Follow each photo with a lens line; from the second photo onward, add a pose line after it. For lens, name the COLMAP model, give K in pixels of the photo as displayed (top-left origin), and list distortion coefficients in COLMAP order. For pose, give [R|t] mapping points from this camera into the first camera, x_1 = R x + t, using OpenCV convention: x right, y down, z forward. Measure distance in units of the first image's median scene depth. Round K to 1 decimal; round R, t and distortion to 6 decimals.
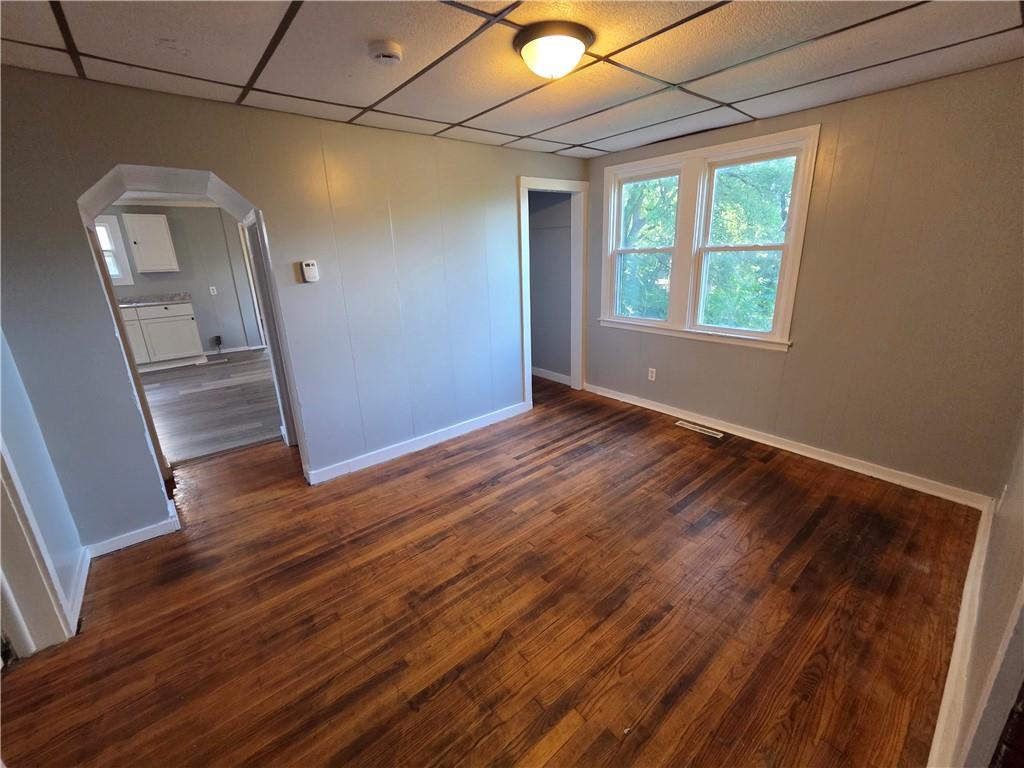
lens RADIAL K [[421.2, 0, 506.6], [0, 421.2, 375.8], [0, 0, 1]] dist [0.000422, 0.000136]
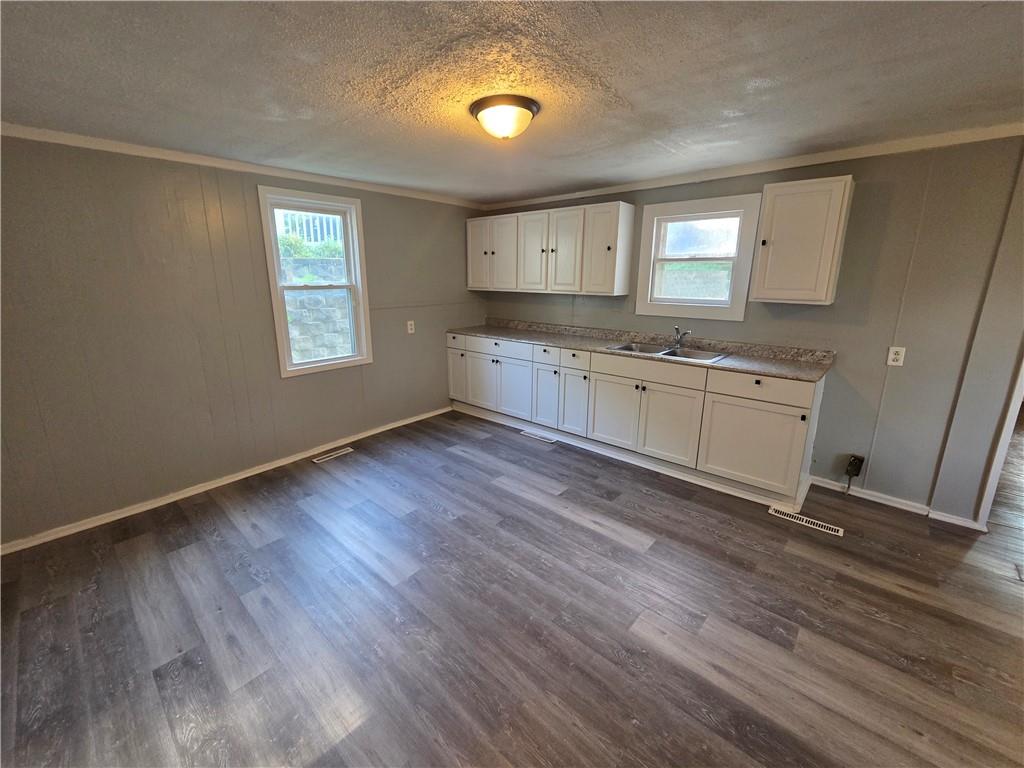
lens RADIAL K [[421.2, 0, 506.6], [0, 421.2, 375.8], [0, 0, 1]] dist [0.000422, 0.000136]
pose [[0.146822, 0.265910, -0.952751, -0.373913], [-0.286344, 0.933375, 0.216375, -0.172049], [0.946811, 0.241046, 0.213182, 0.584355]]
